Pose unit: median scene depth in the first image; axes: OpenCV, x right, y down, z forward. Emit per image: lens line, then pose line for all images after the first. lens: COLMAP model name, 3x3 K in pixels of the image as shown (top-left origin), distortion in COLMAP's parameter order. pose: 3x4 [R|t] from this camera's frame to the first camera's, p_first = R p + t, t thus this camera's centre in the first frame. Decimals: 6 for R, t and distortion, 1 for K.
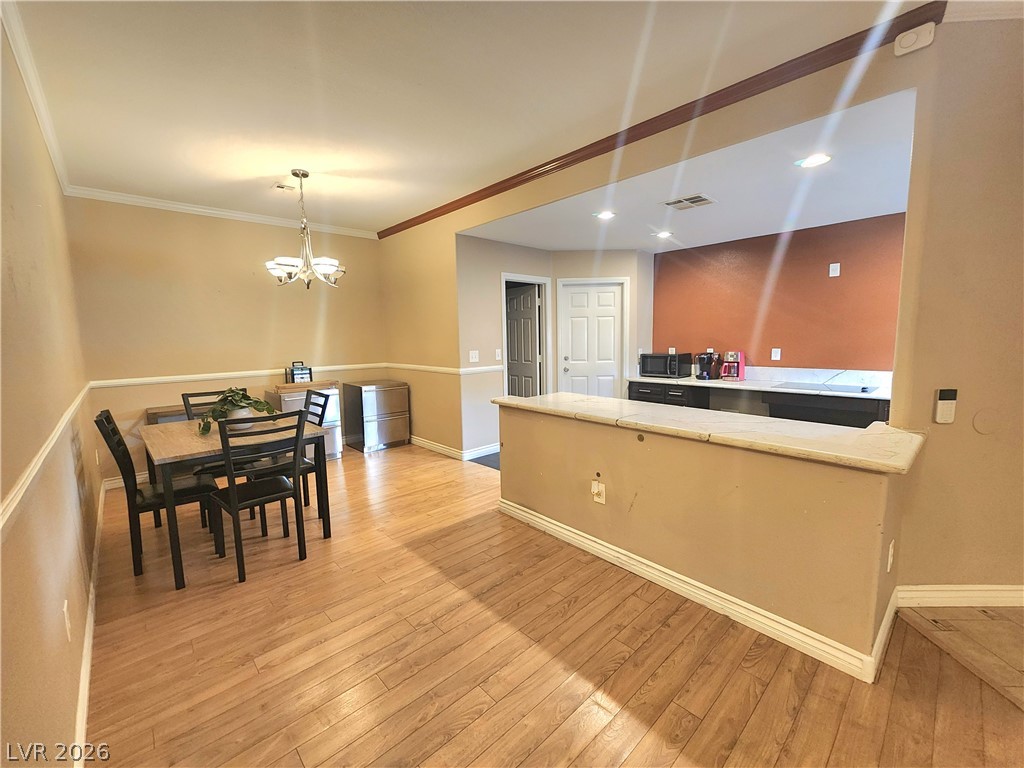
lens RADIAL K [[420.2, 0, 505.8], [0, 420.2, 381.9], [0, 0, 1]] dist [0.003751, 0.000146]
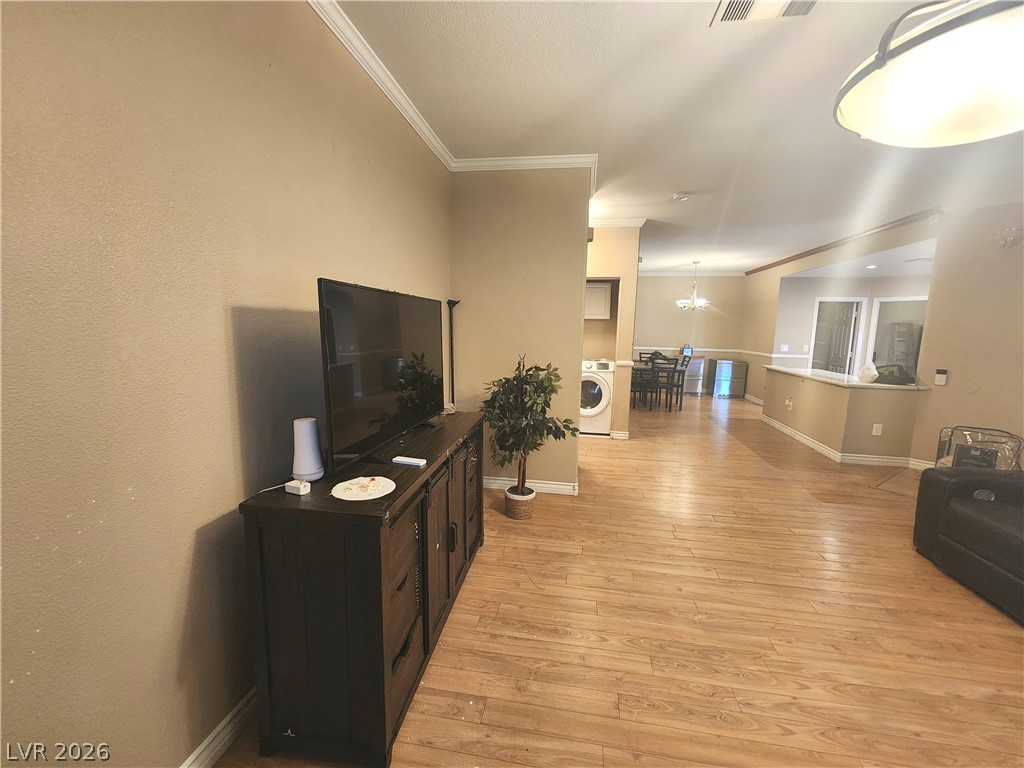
lens RADIAL K [[420.2, 0, 511.2], [0, 420.2, 383.5], [0, 0, 1]] dist [0.003751, 0.000146]
pose [[0.611013, 0.138202, -0.779463, 0.589295], [-0.123328, 0.989239, 0.078721, 0.082218], [0.781955, 0.048031, 0.621482, -0.902213]]
